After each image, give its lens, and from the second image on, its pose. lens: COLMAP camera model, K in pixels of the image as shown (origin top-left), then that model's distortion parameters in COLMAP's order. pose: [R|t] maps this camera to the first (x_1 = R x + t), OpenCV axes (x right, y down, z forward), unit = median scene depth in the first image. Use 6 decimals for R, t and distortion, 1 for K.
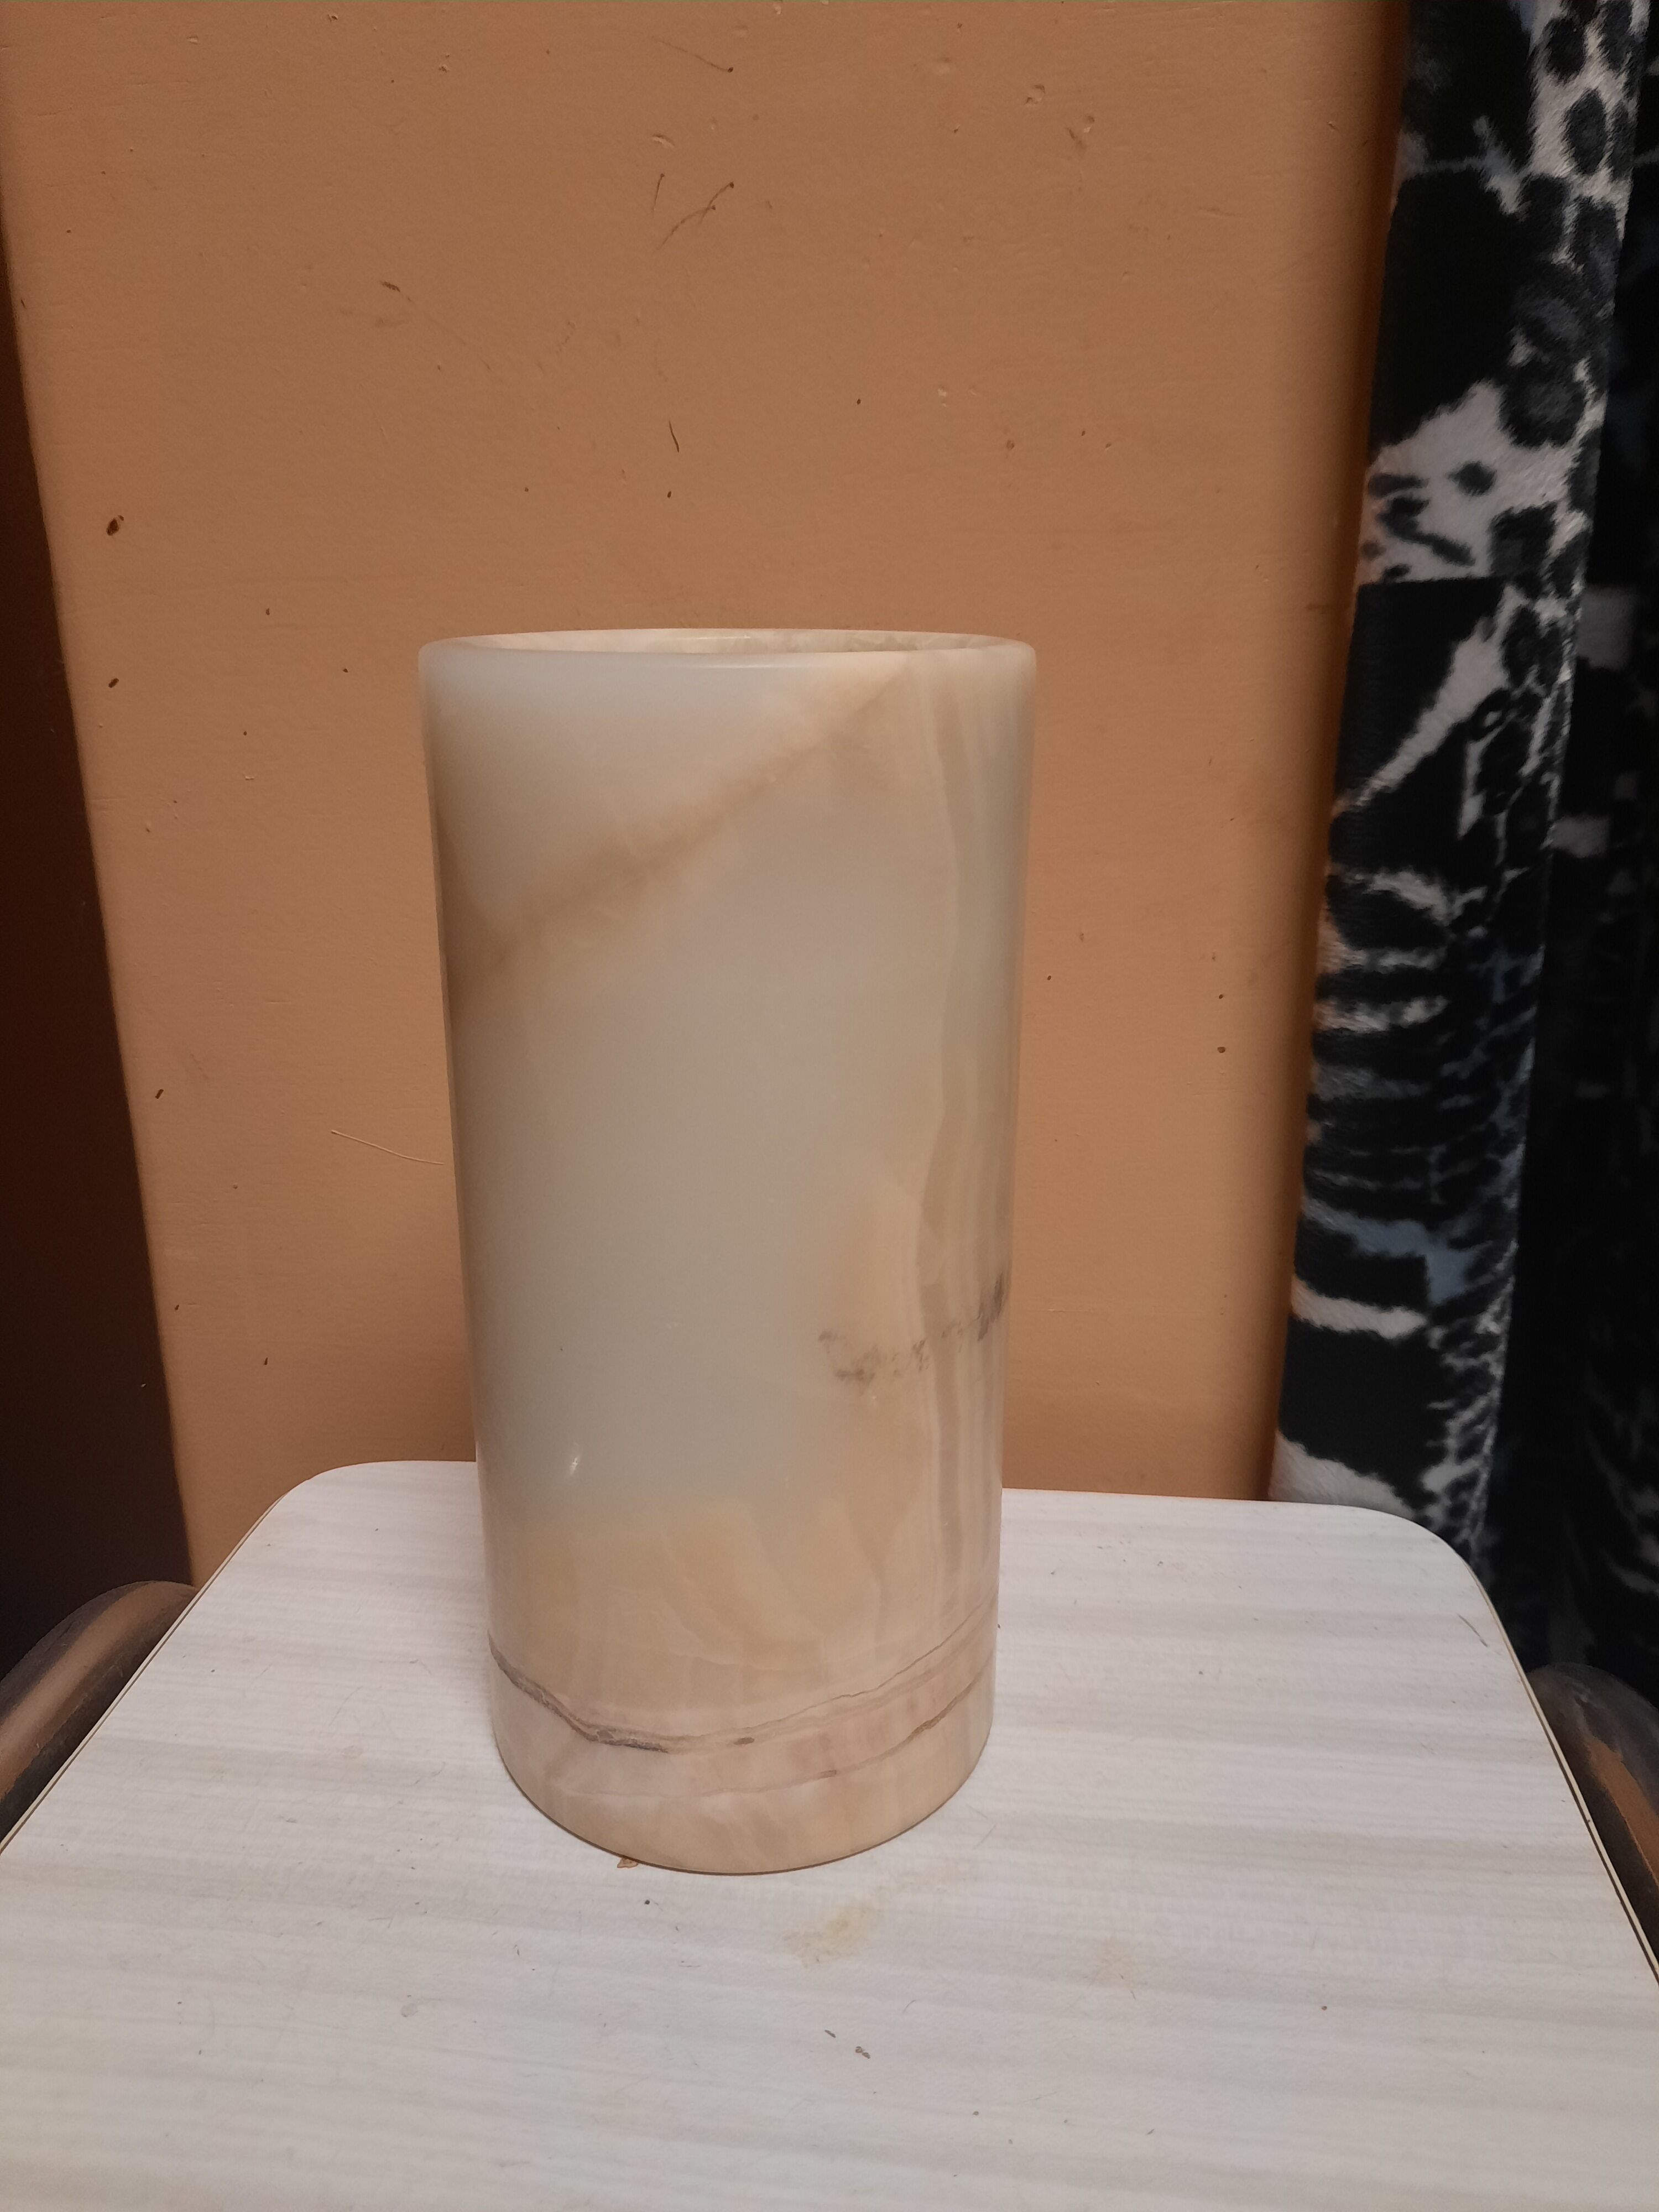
lens RADIAL K [[1592.1, 0, 832.0], [0, 1592.1, 1112.1], [0, 0, 1]] dist [-0.031285, -0.002444]
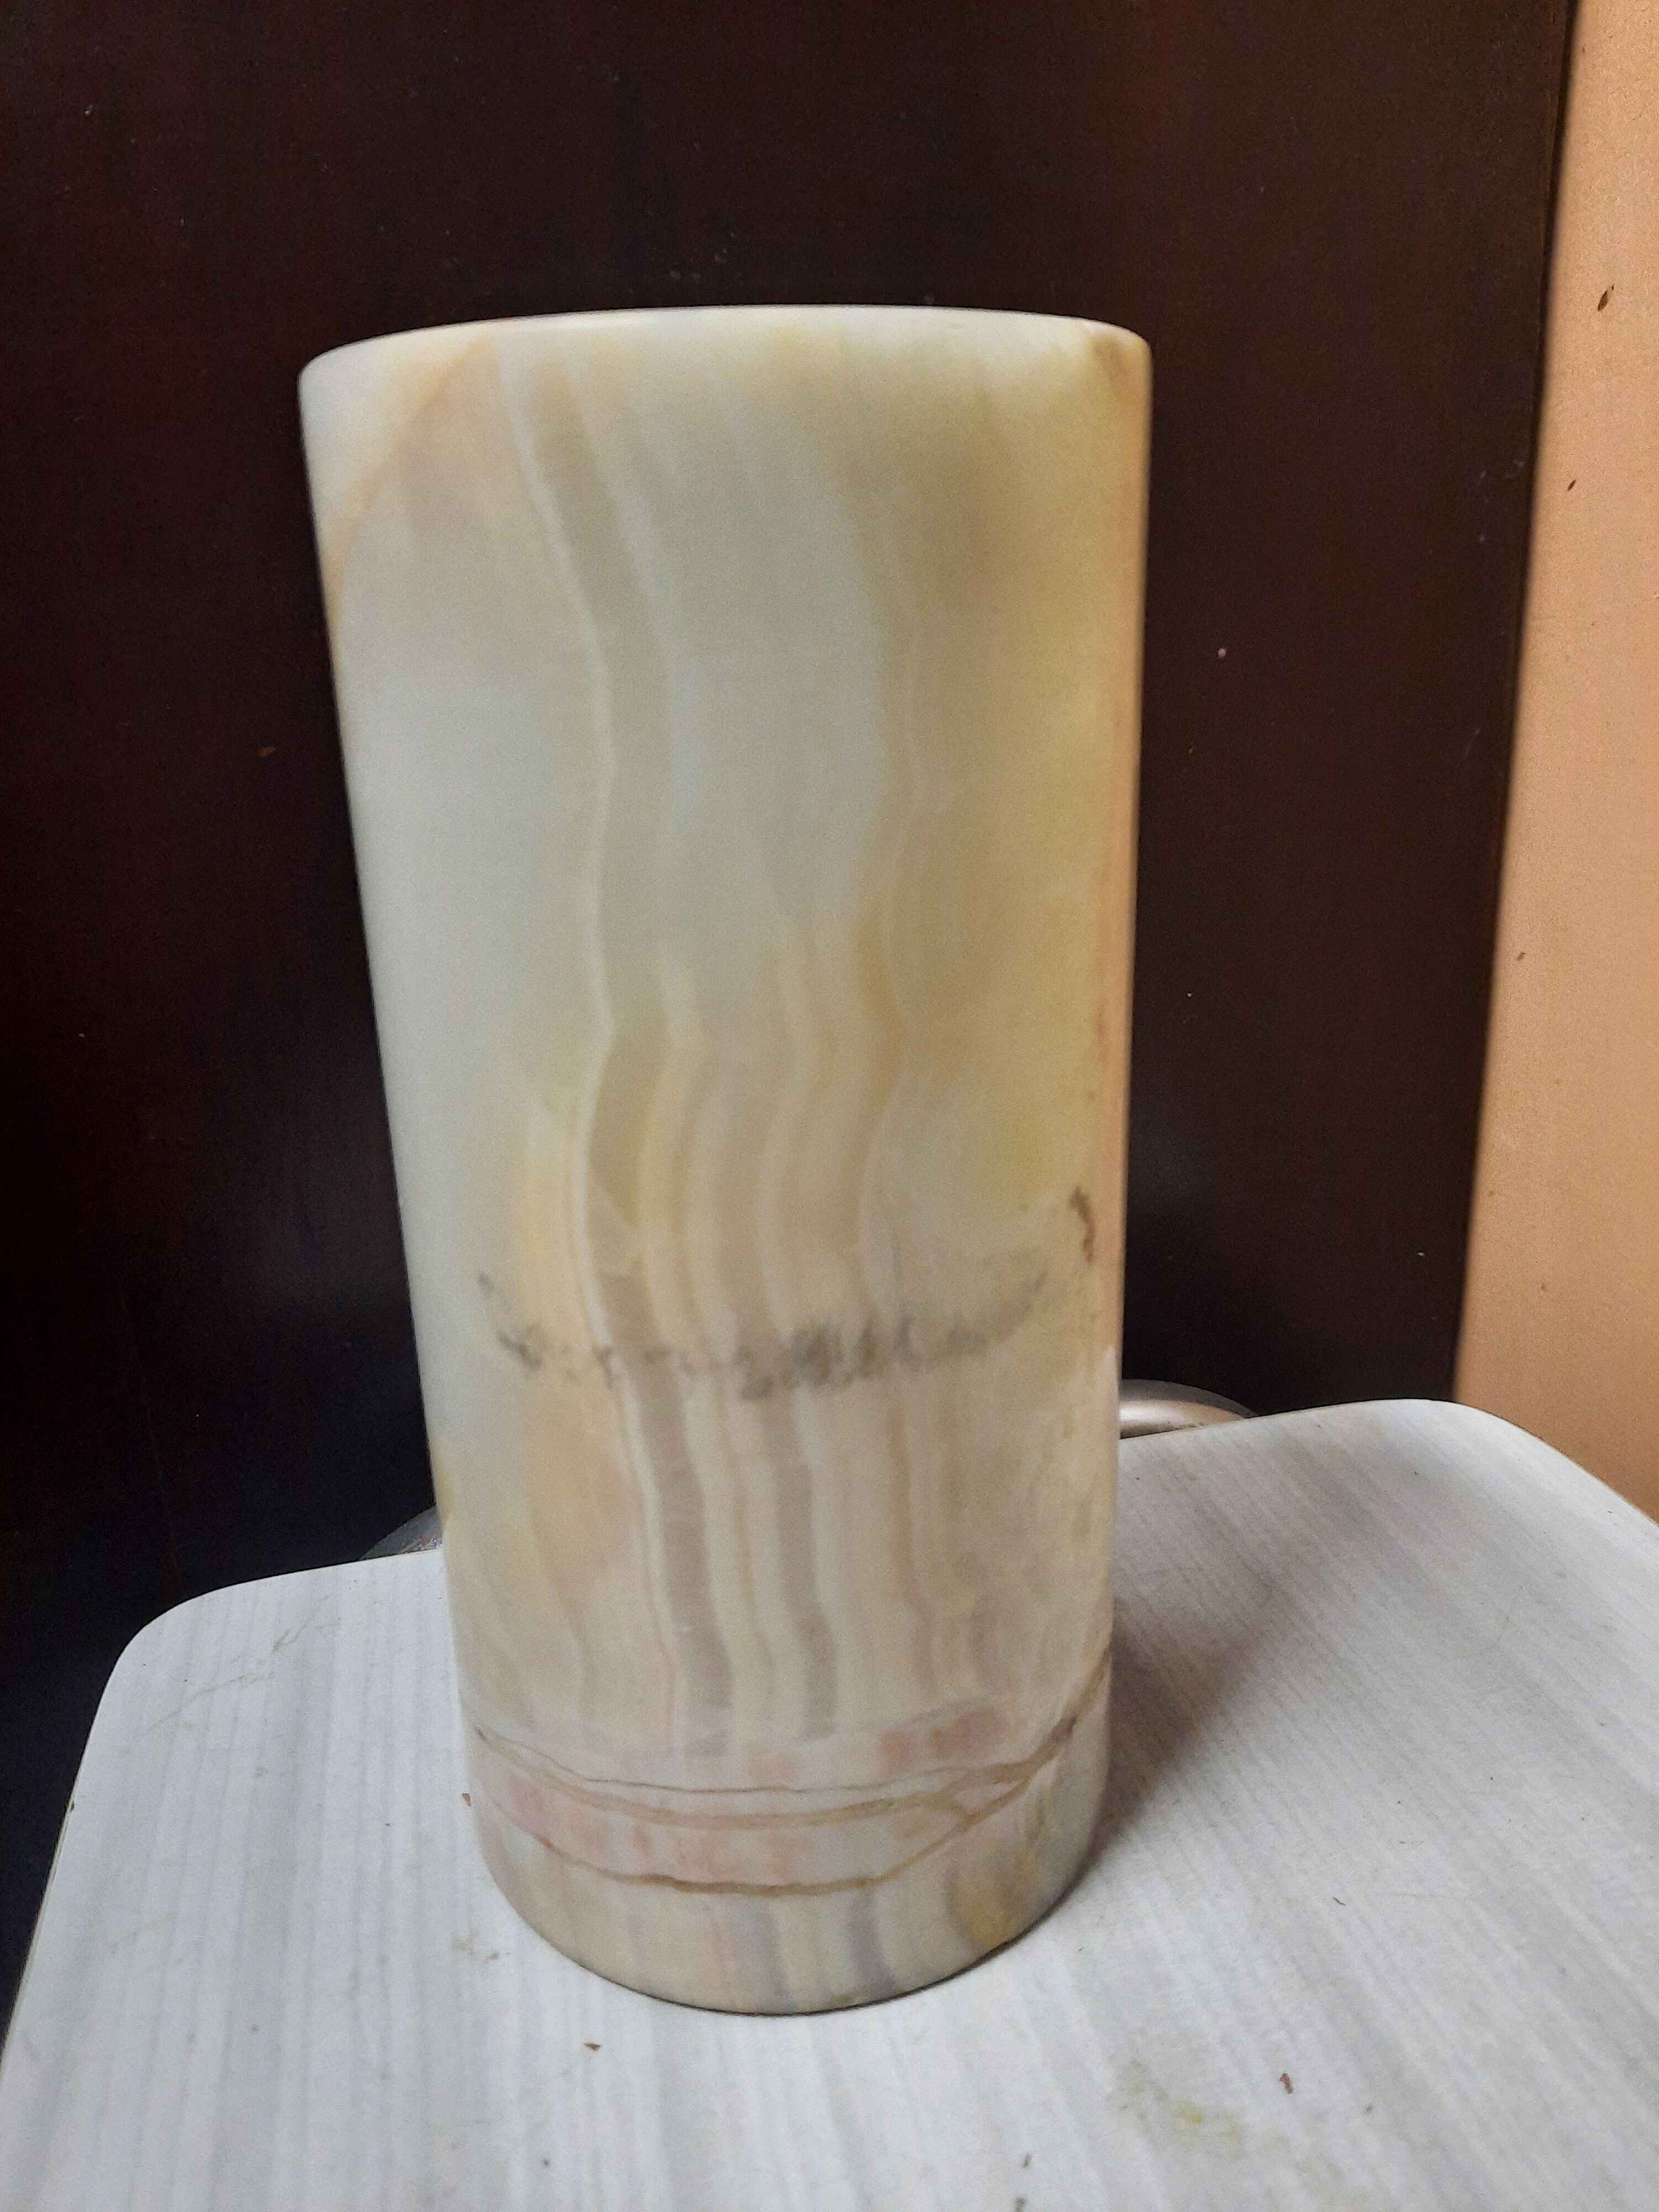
lens RADIAL K [[1592.1, 0, 808.2], [0, 1592.1, 1103.5], [0, 0, 1]] dist [-0.031285, -0.002444]
pose [[0.554333, 0.260289, -0.790547, 0.569842], [-0.246837, 0.958521, 0.142512, -0.074783], [0.794850, 0.116138, 0.595588, 0.569278]]
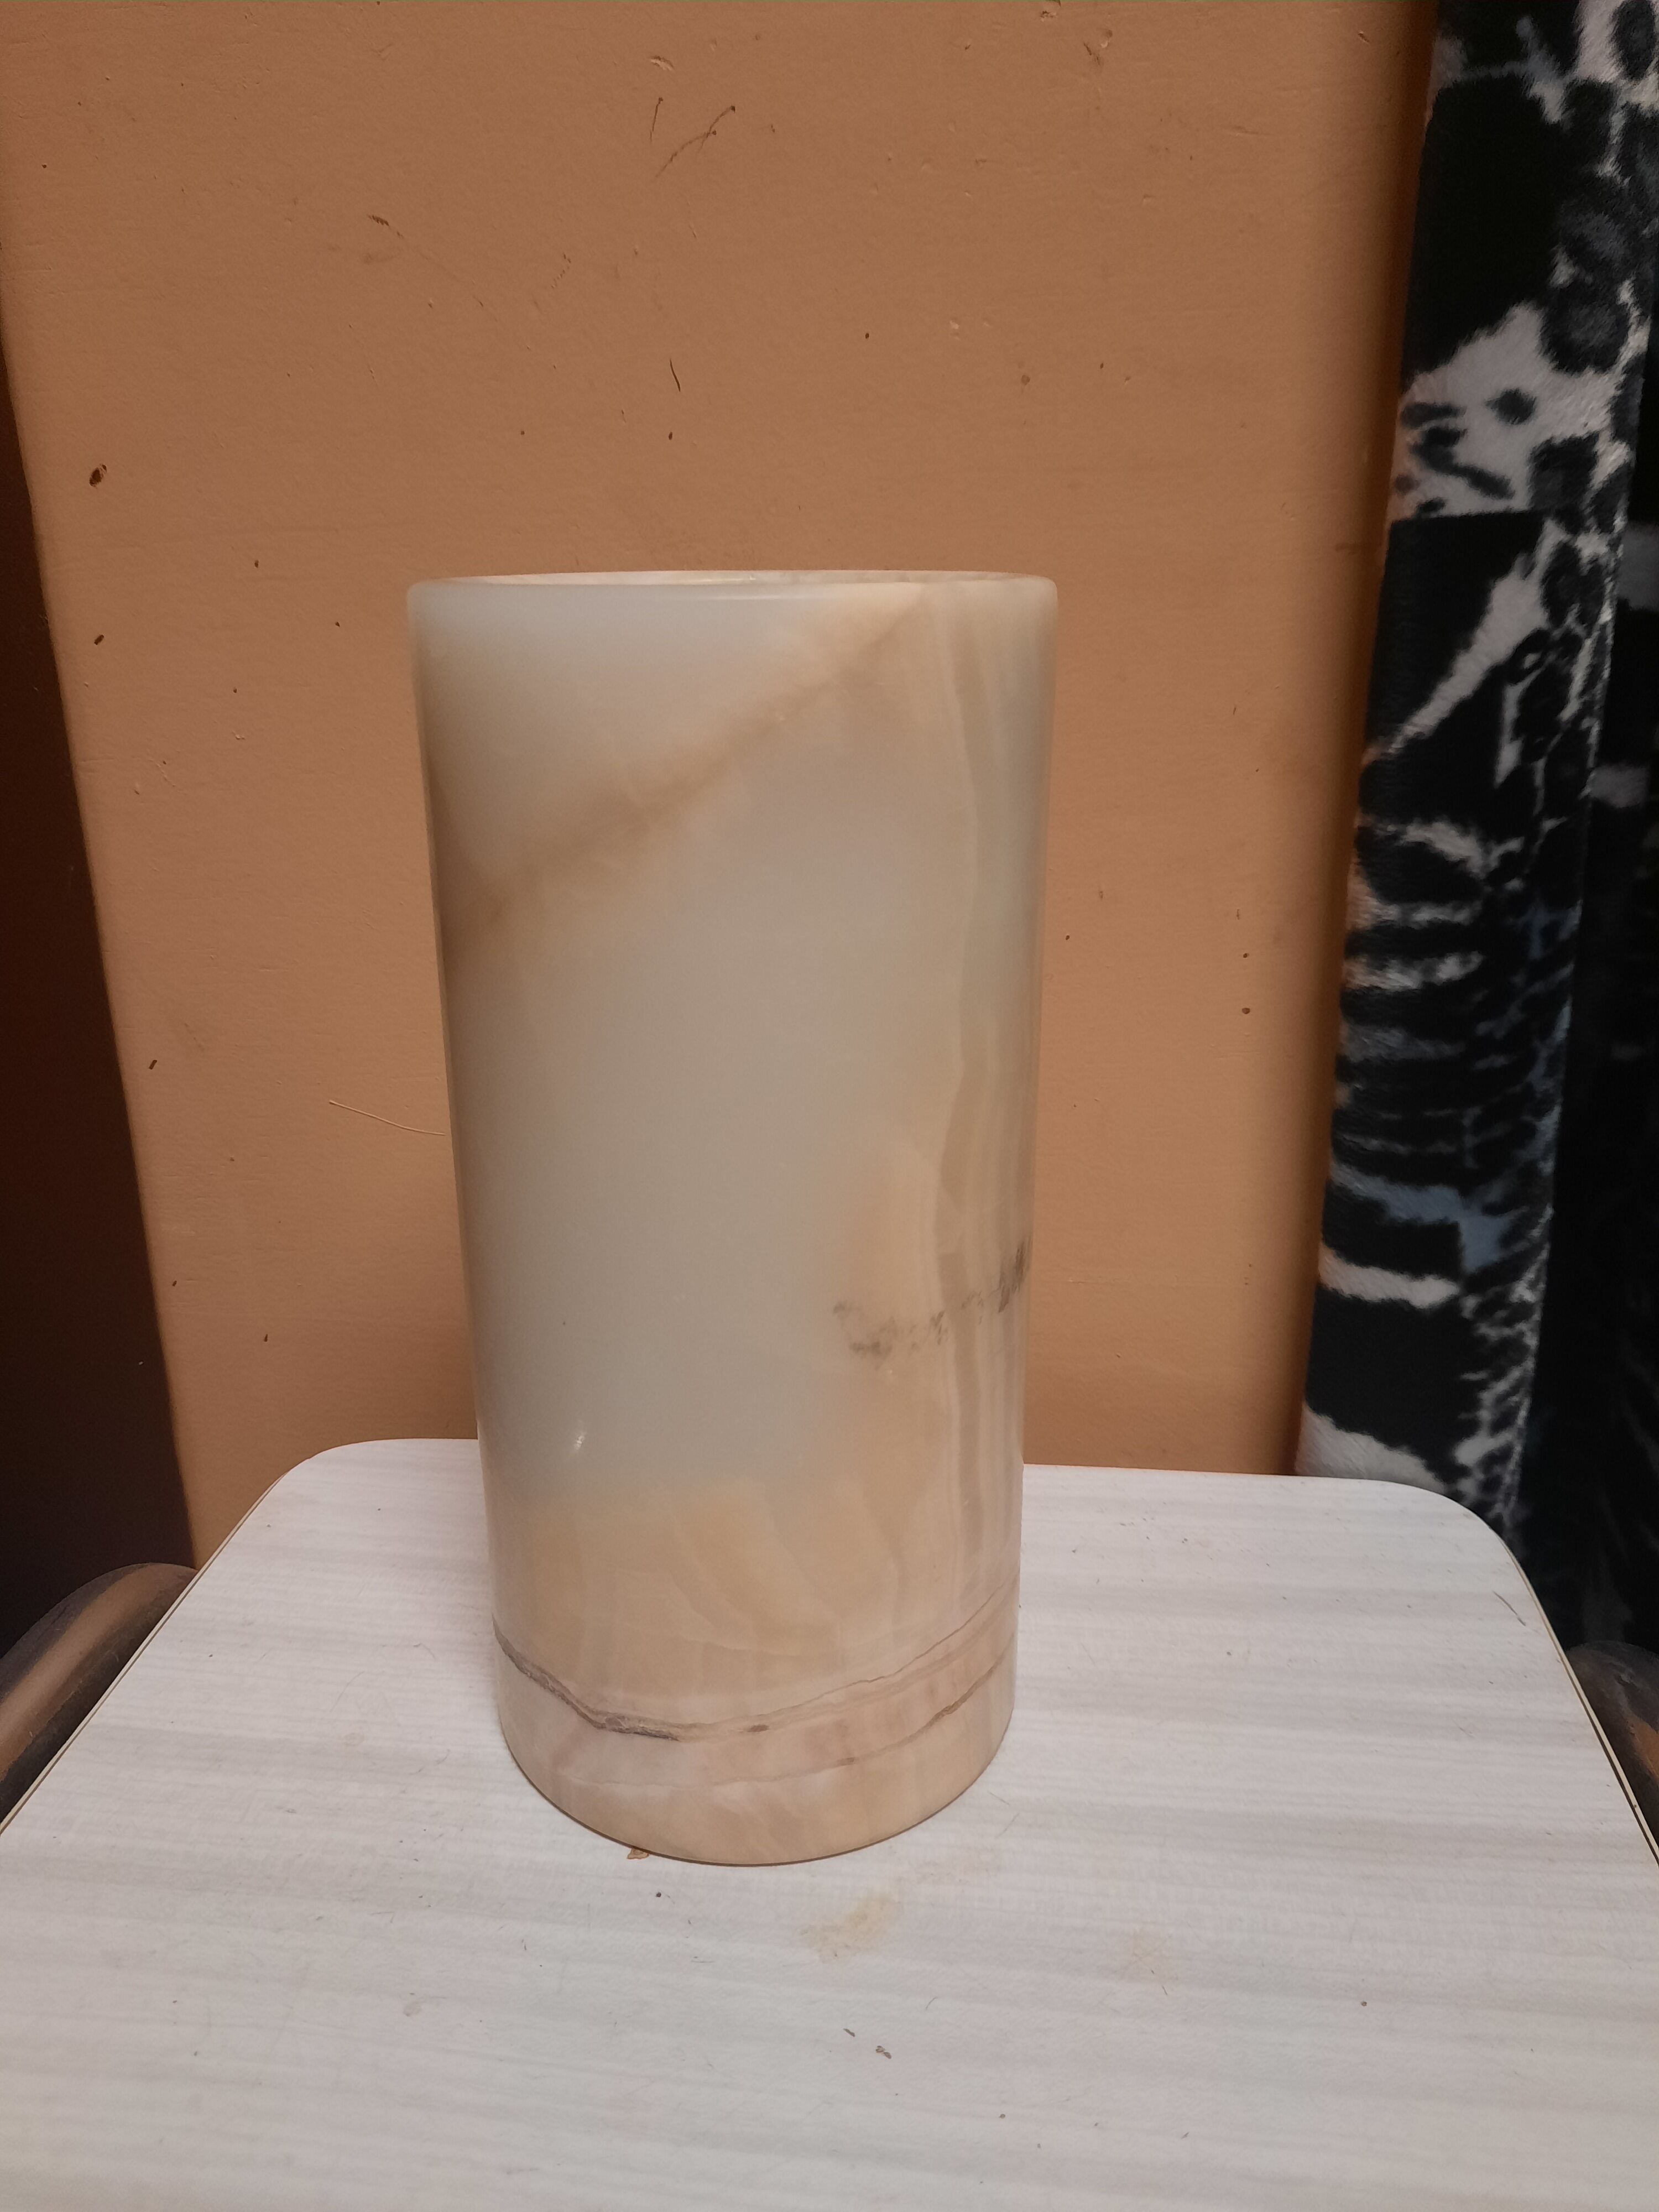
lens RADIAL K [[1592.1, 0, 828.7], [0, 1592.1, 1107.2], [0, 0, 1]] dist [-0.031285, -0.002444]
pose [[0.999951, -0.006468, -0.007443, -0.002588], [0.006566, 0.999892, 0.013113, 0.006841], [0.007358, -0.013161, 0.999886, 0.040220]]
